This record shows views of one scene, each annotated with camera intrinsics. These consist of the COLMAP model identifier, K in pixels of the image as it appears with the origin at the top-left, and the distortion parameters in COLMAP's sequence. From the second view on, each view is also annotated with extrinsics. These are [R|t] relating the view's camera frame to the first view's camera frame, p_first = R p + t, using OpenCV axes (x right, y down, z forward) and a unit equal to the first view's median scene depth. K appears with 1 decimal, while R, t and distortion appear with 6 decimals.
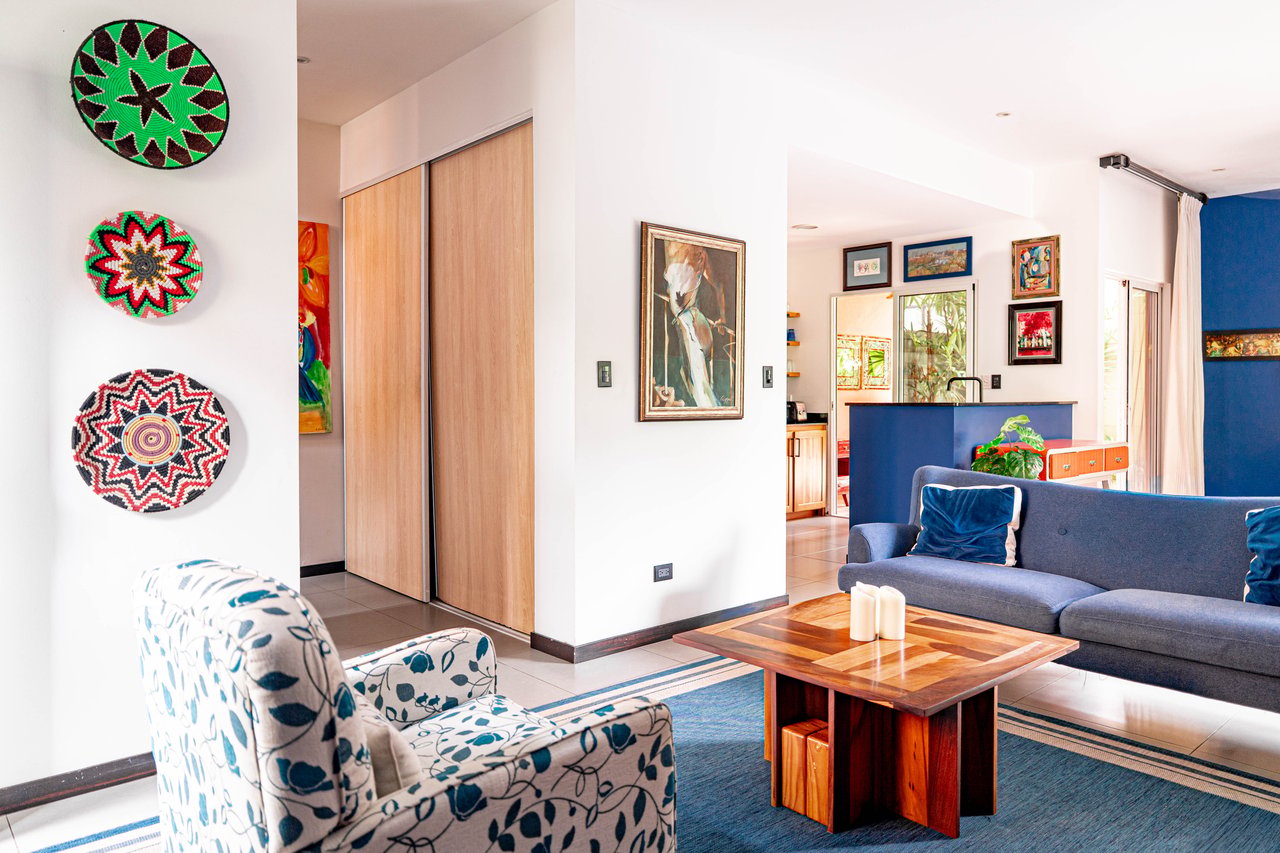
lens RADIAL K [[868.7, 0, 621.7], [0, 868.7, 408.5], [0, 0, 1]] dist [-0.002918, 0.005072]
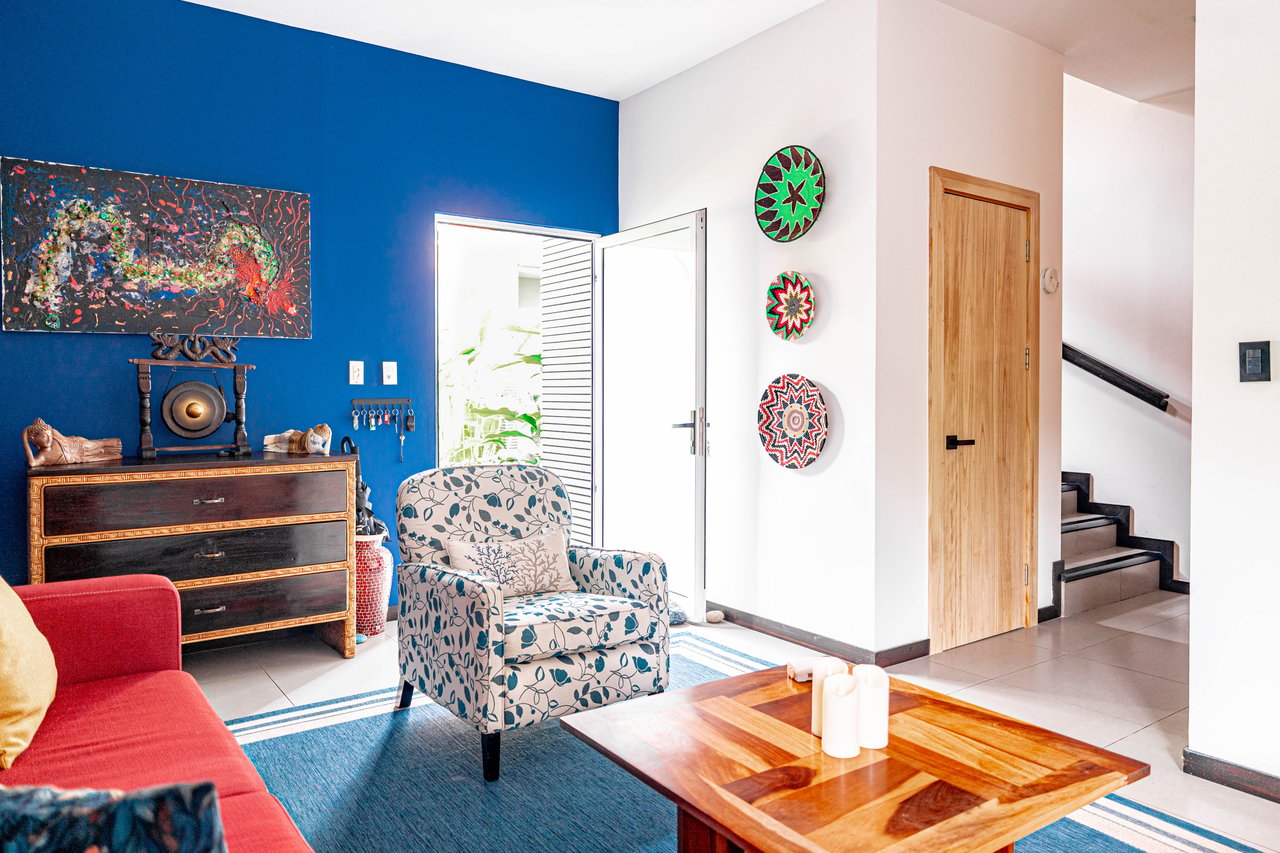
lens RADIAL K [[868.7, 0, 643.9], [0, 868.7, 404.6], [0, 0, 1]] dist [-0.002918, 0.005072]
pose [[-0.107223, 0.022276, -0.993985, 0.988990], [-0.017937, 0.999543, 0.024336, -0.024367], [0.994073, 0.020438, -0.106774, 0.901310]]
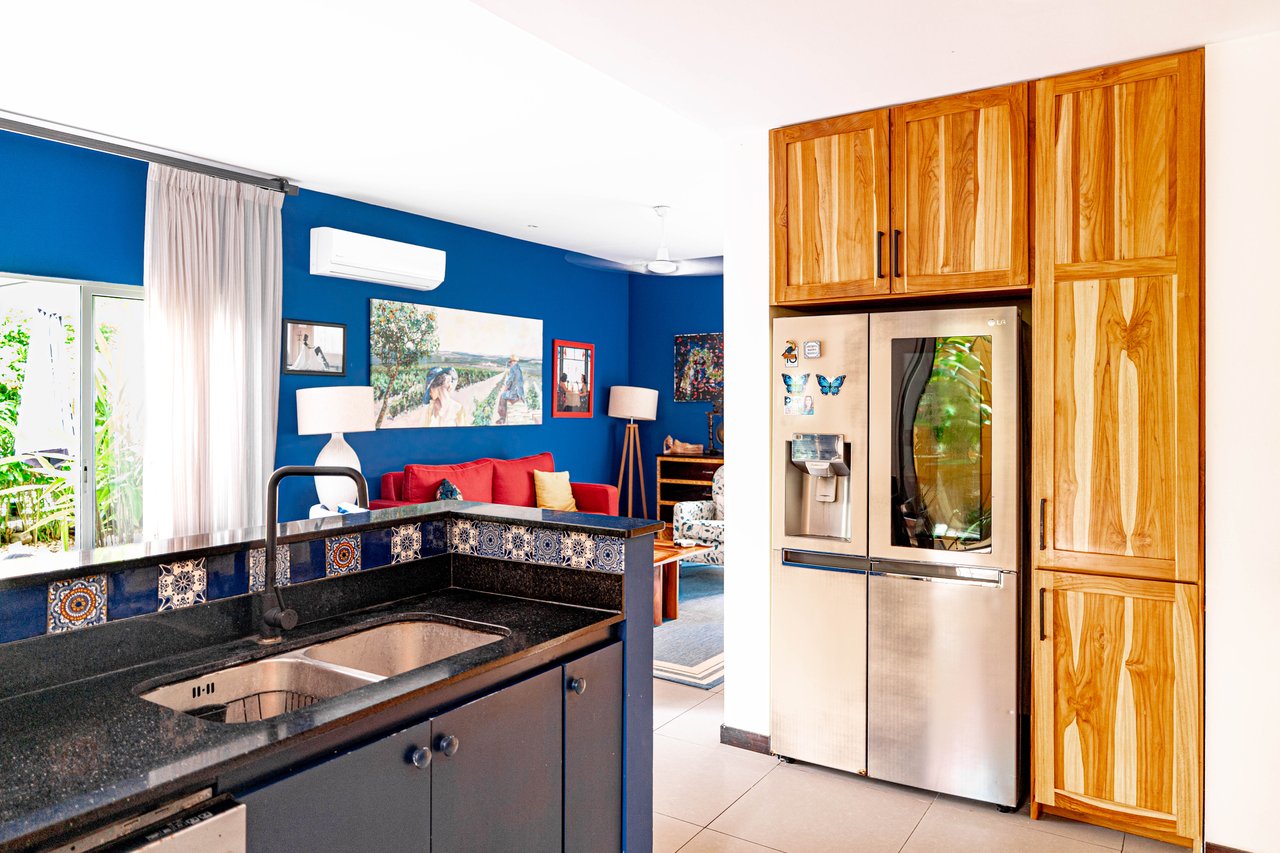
lens RADIAL K [[868.7, 0, 612.0], [0, 868.7, 379.4], [0, 0, 1]] dist [-0.002918, 0.005072]
pose [[-0.972116, -0.002257, -0.234491, 0.845323], [-0.001226, 0.999989, -0.004540, -0.157776], [0.234499, -0.004126, -0.972108, 3.099188]]
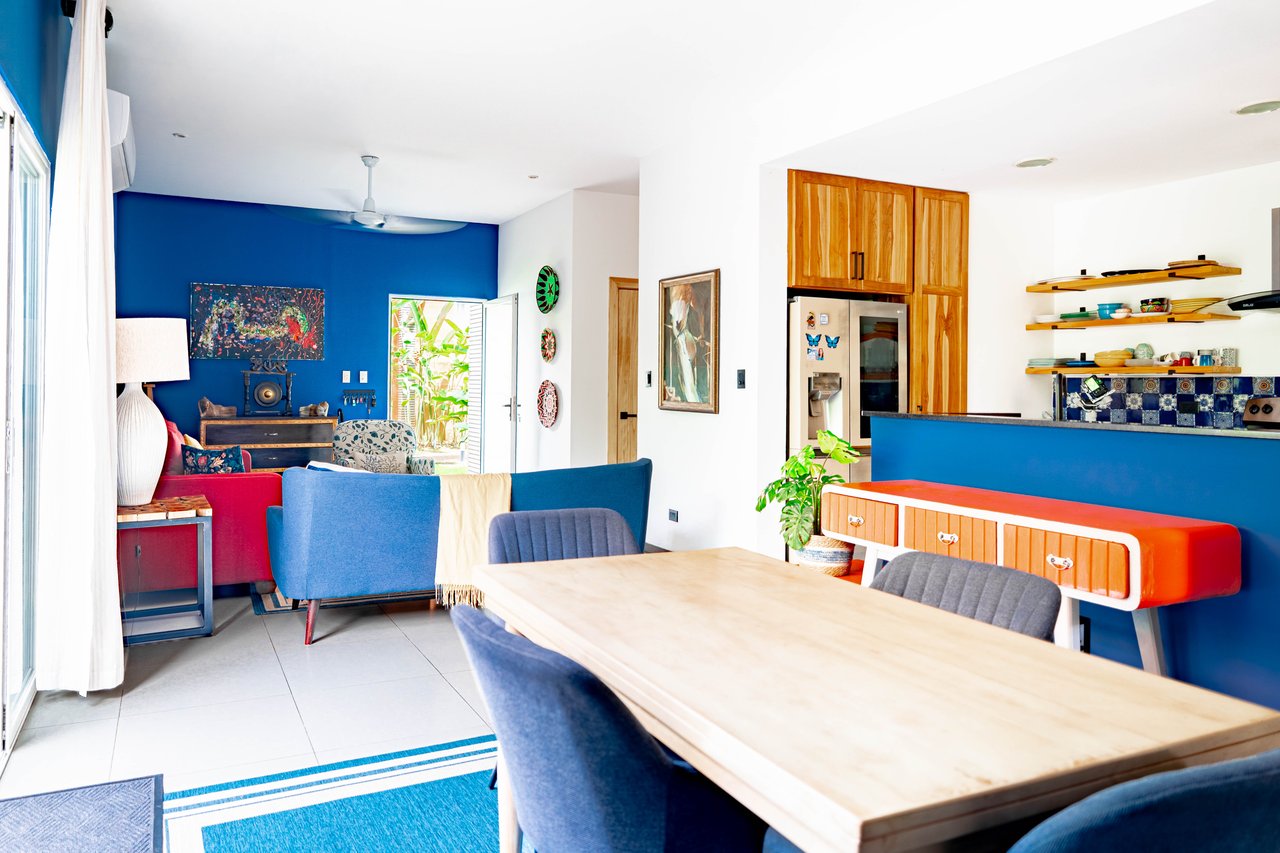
lens RADIAL K [[916.5, 0, 597.9], [0, 916.5, 383.0], [0, 0, 1]] dist [0.001961, 0.004614]
pose [[-0.285699, -0.000394, -0.958319, 2.425237], [-0.026646, 0.999617, 0.007533, -0.062649], [0.957949, 0.027688, -0.285600, 2.057074]]
